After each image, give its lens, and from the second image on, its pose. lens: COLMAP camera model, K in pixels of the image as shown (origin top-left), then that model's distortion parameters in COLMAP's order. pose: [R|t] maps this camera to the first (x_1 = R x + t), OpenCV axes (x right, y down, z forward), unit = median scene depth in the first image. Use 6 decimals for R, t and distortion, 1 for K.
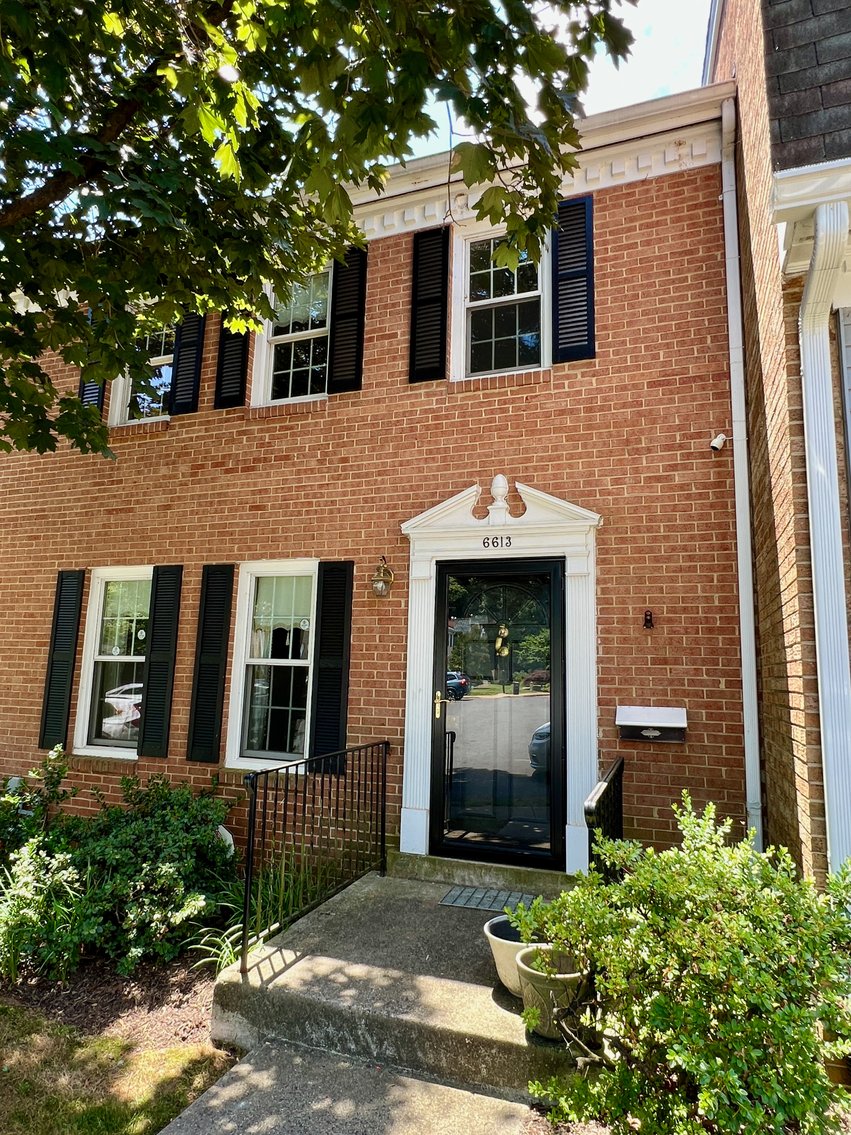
lens RADIAL K [[669.1, 0, 426.4], [0, 669.1, 570.1], [0, 0, 1]] dist [-0.016953, 0.001455]
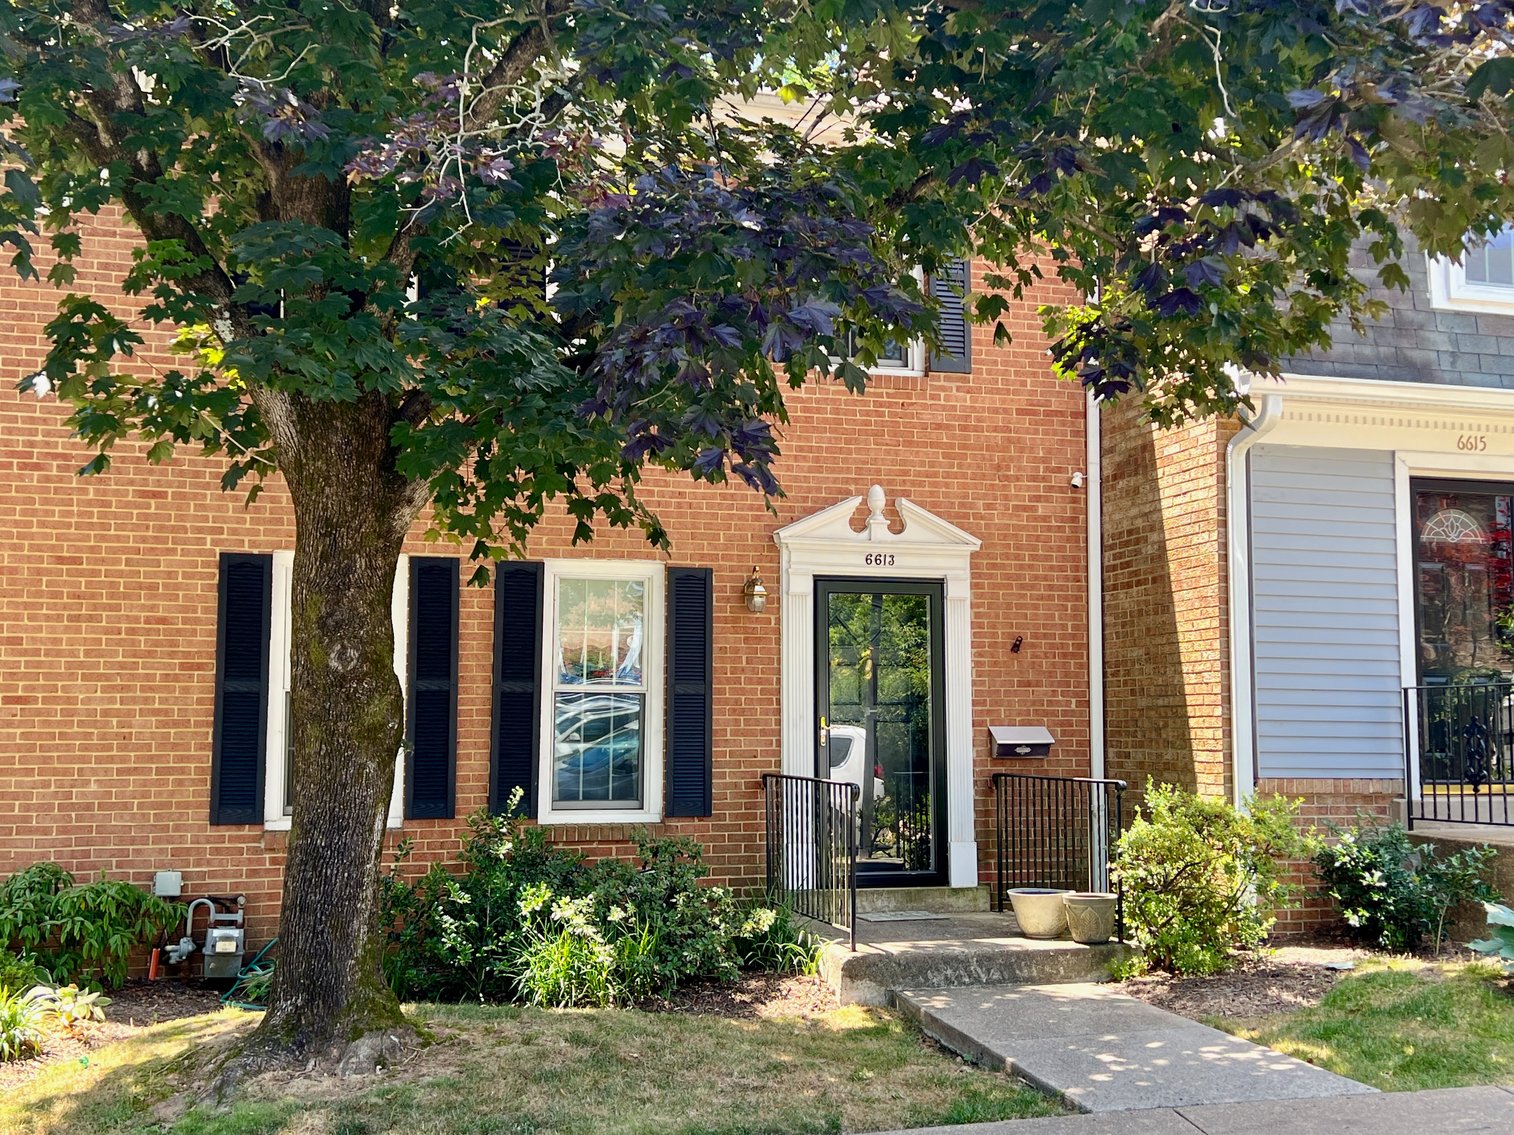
lens RADIAL K [[1667.5, 0, 756.1], [0, 1667.5, 568.9], [0, 0, 1]] dist [0.059188, 0.000000]
pose [[0.803425, 0.032935, 0.594495, -1.448286], [-0.071276, 0.996609, 0.041113, -0.114130], [-0.591125, -0.075404, 0.803048, -0.797082]]
